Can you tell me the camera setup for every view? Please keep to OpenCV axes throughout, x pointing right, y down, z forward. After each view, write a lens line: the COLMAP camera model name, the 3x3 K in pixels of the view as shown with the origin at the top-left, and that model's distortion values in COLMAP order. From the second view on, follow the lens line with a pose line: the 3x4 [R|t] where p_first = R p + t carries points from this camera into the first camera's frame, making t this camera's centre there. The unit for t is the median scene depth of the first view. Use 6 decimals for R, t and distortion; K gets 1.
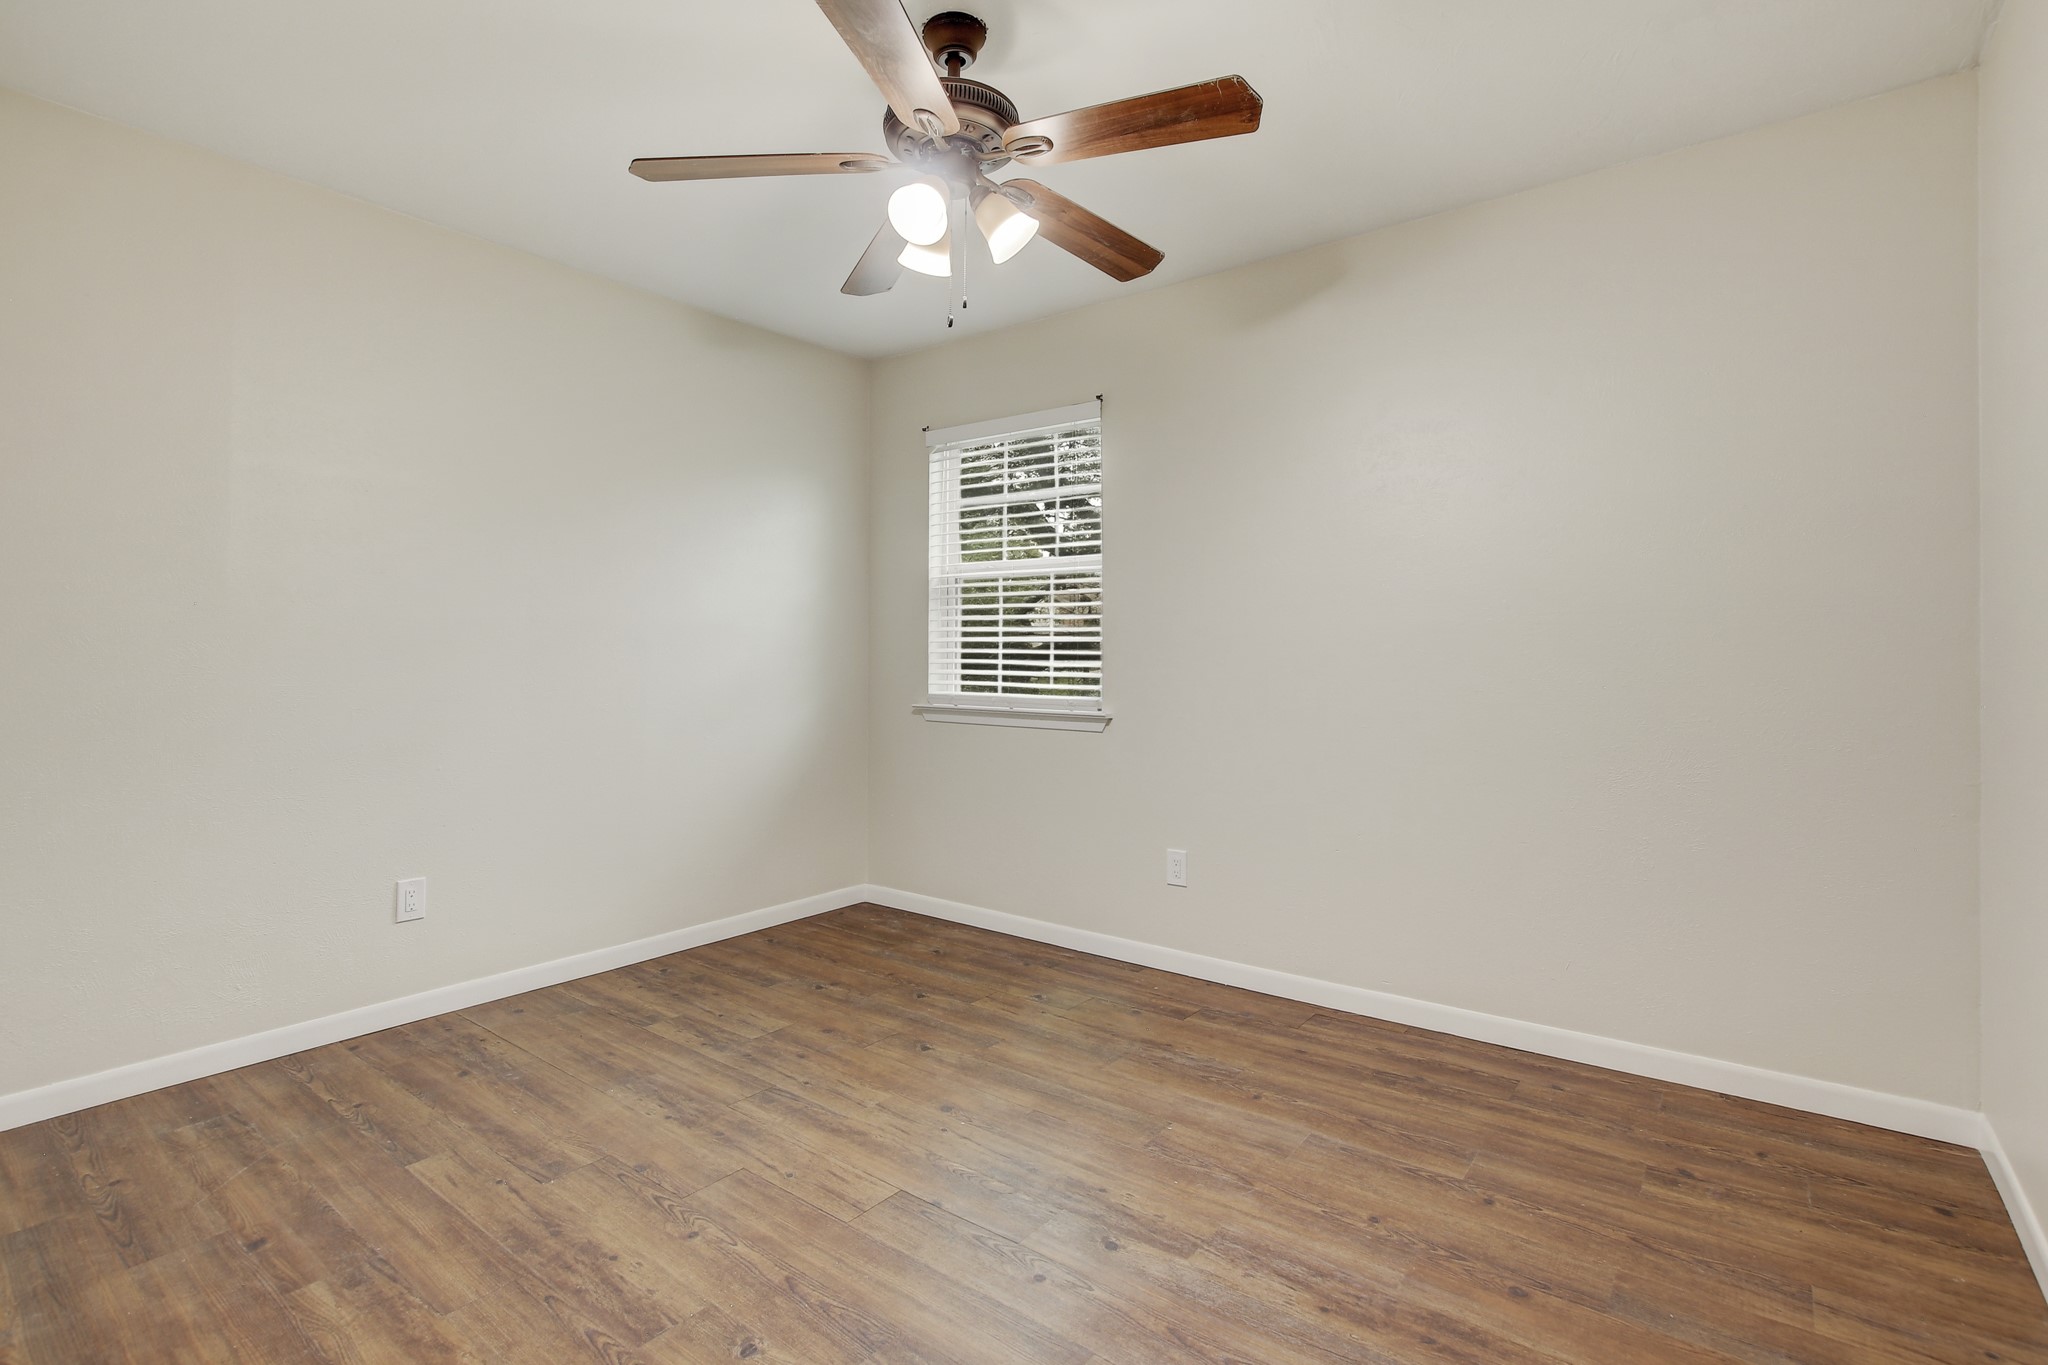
lens RADIAL K [[958.7, 0, 1023.3], [0, 958.7, 688.3], [0, 0, 1]] dist [-0.011979, 0.001263]
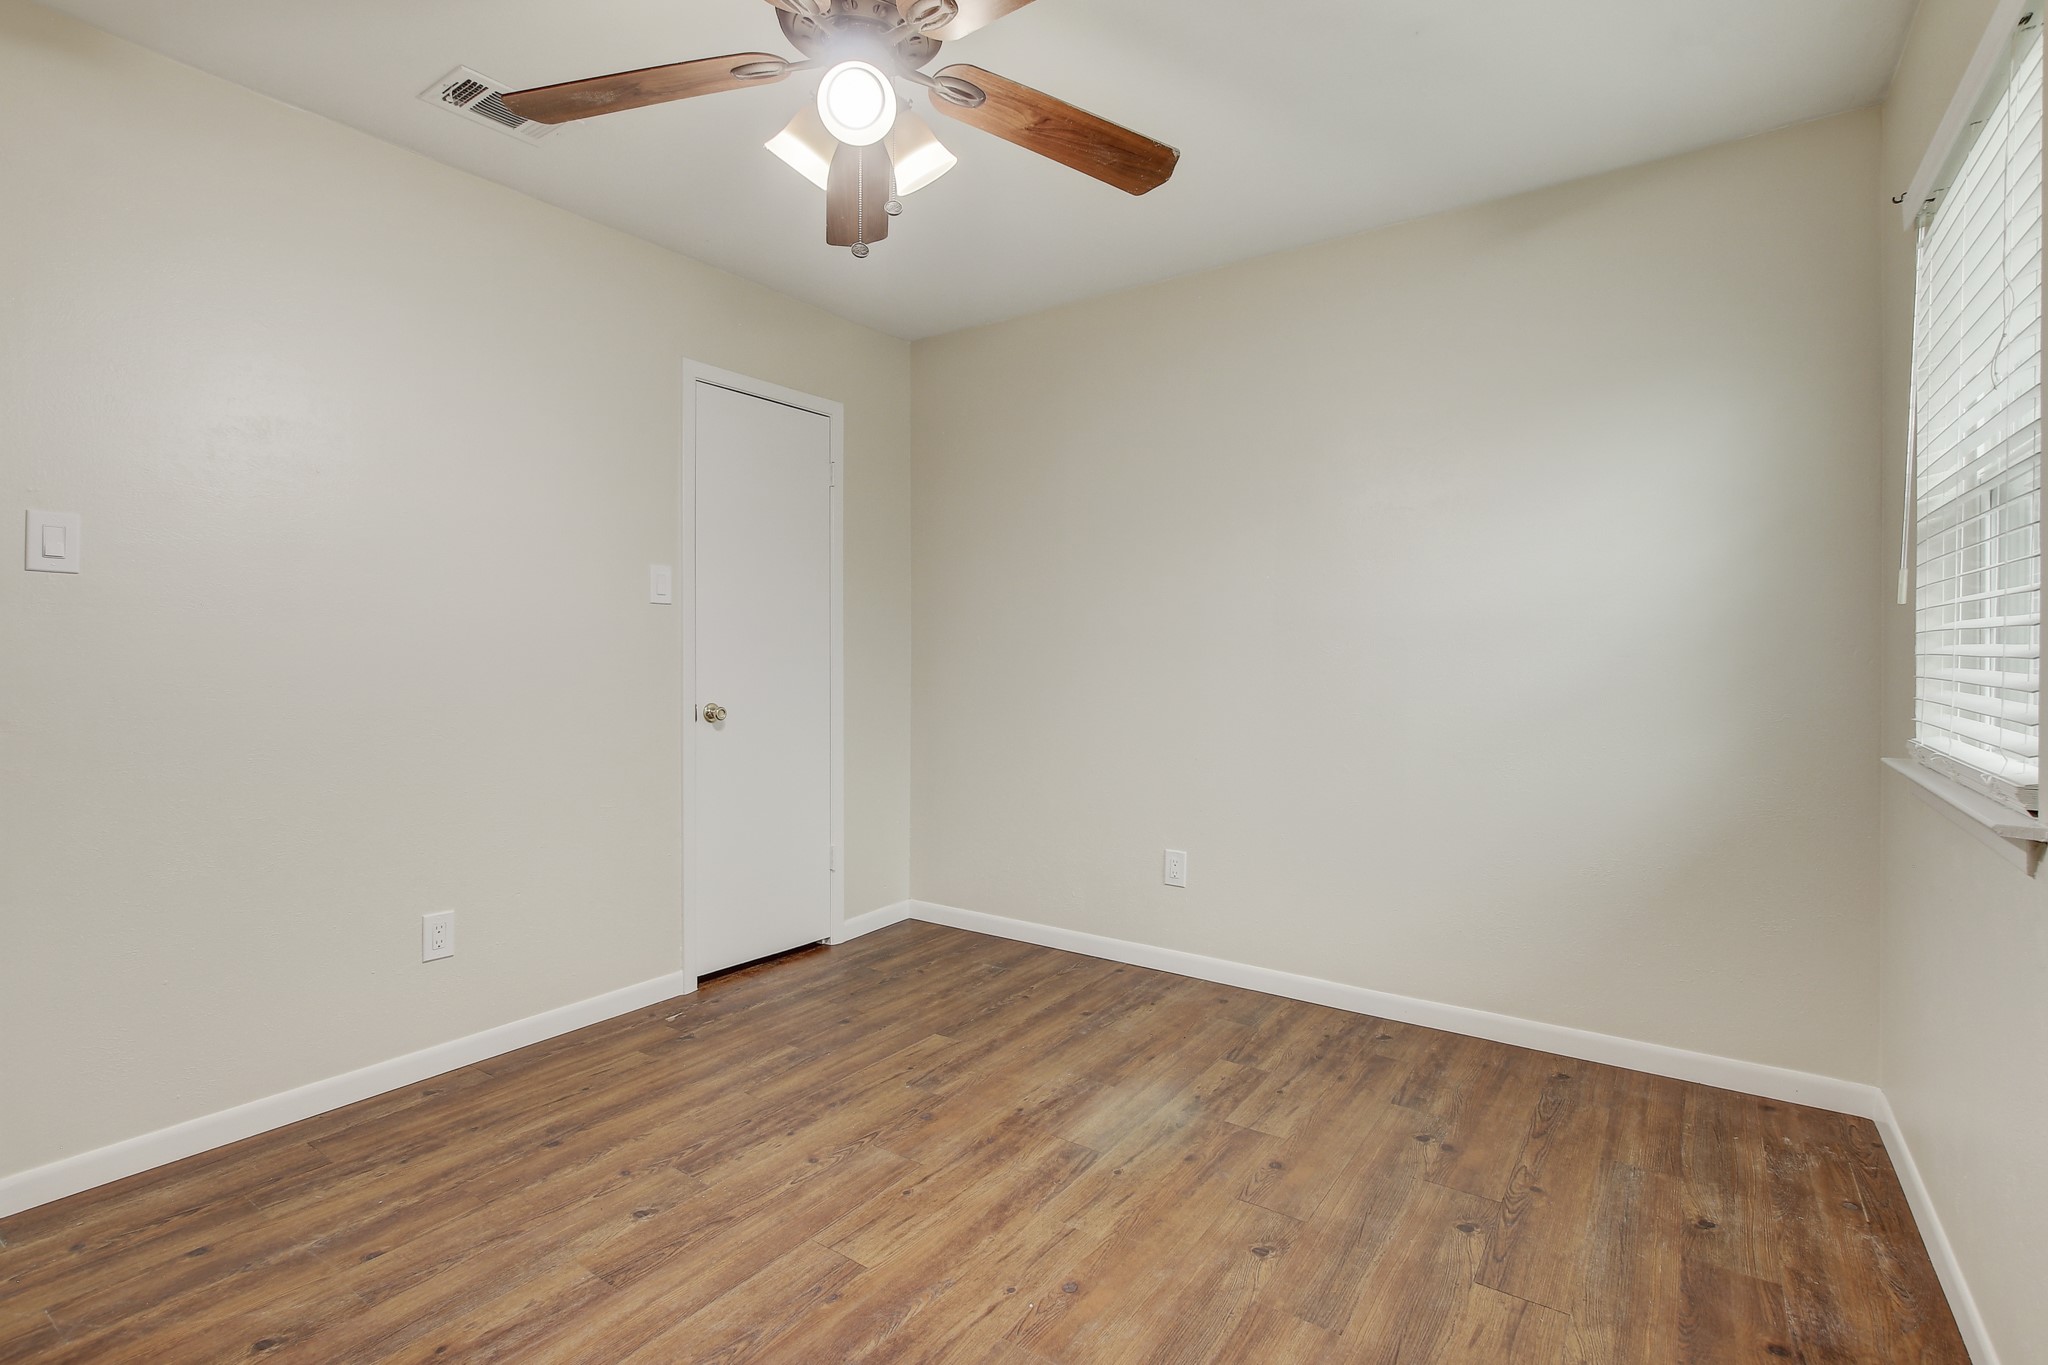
lens RADIAL K [[958.7, 0, 1023.3], [0, 958.7, 688.3], [0, 0, 1]] dist [-0.011979, 0.001263]
pose [[0.049544, 0.030780, -0.998298, 0.563671], [-0.037662, 0.998872, 0.028929, -0.027739], [0.998062, 0.036165, 0.050647, 0.827254]]
